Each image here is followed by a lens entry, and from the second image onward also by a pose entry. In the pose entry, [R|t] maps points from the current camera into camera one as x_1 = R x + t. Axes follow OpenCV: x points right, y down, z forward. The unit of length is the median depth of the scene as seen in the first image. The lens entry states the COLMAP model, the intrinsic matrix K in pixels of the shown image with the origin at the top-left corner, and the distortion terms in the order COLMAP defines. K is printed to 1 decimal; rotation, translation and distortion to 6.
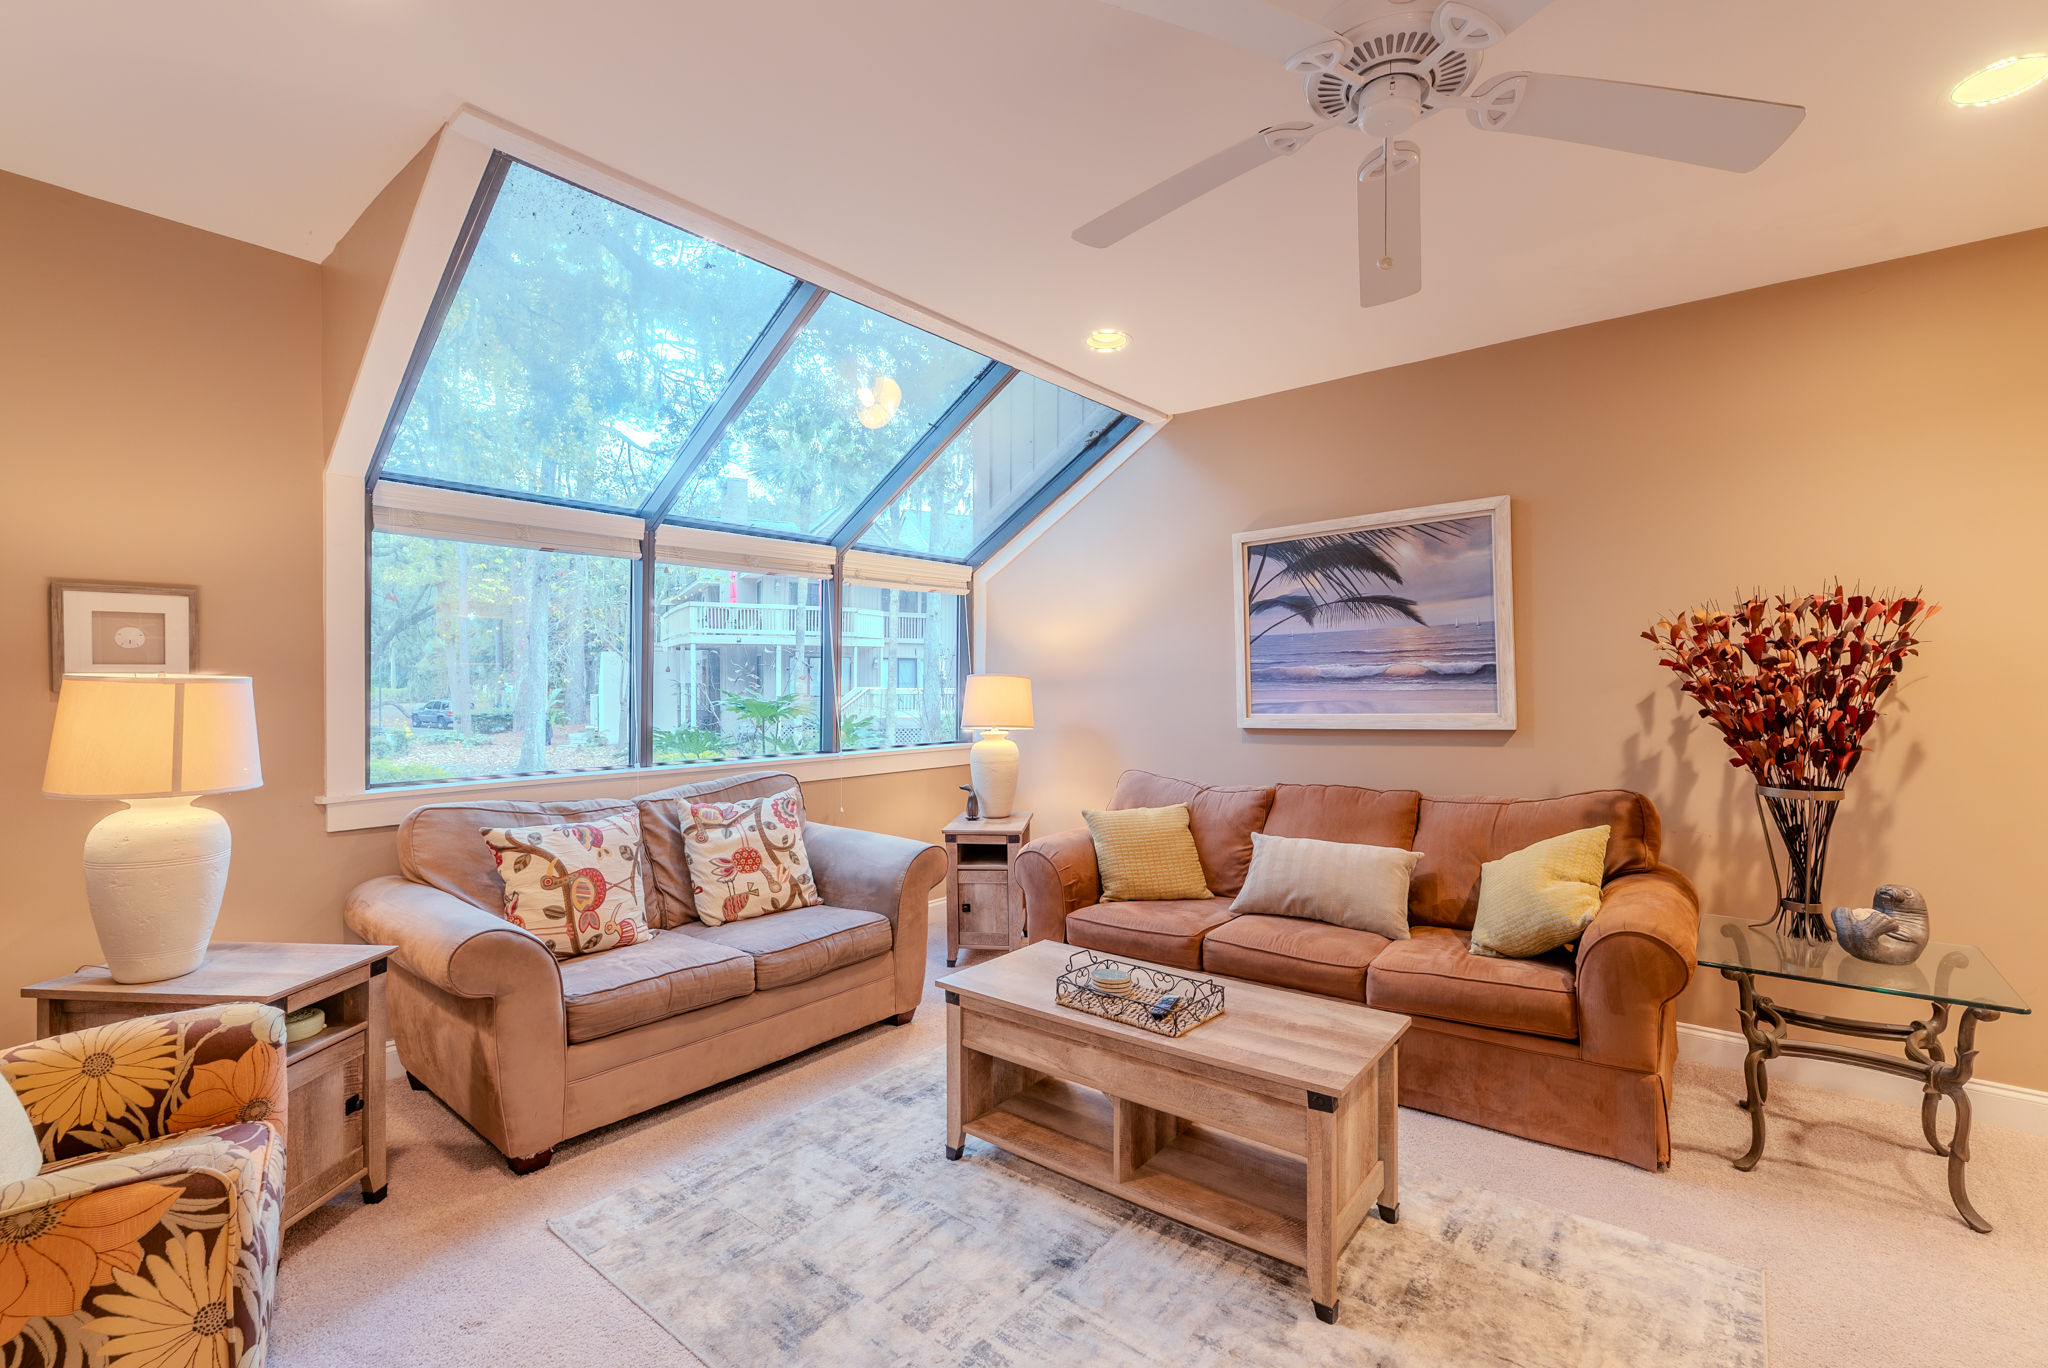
lens RADIAL K [[907.0, 0, 1019.2], [0, 907.0, 681.2], [0, 0, 1]] dist [-0.001177, -0.000555]
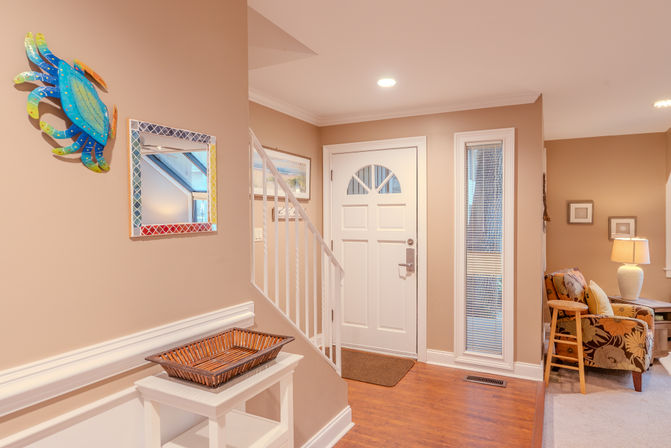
lens RADIAL K [[409.1, 0, 336.9], [0, 409.1, 221.9], [0, 0, 1]] dist [-0.006588, 0.001983]
pose [[0.215581, 0.011399, -0.976419, 0.656388], [0.001047, 0.999929, 0.011904, -0.095049], [0.976485, -0.003588, 0.215553, -0.779073]]
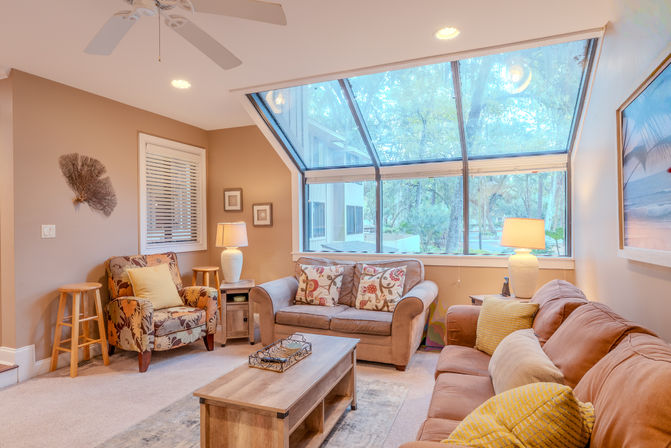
lens RADIAL K [[378.4, 0, 334.1], [0, 378.4, 223.6], [0, 0, 1]] dist [-0.024739, 0.000126]
pose [[0.309163, -0.001928, -0.951007, 0.905826], [0.008089, 0.999967, 0.000602, 0.000897], [0.950975, -0.007879, 0.309168, 0.667969]]
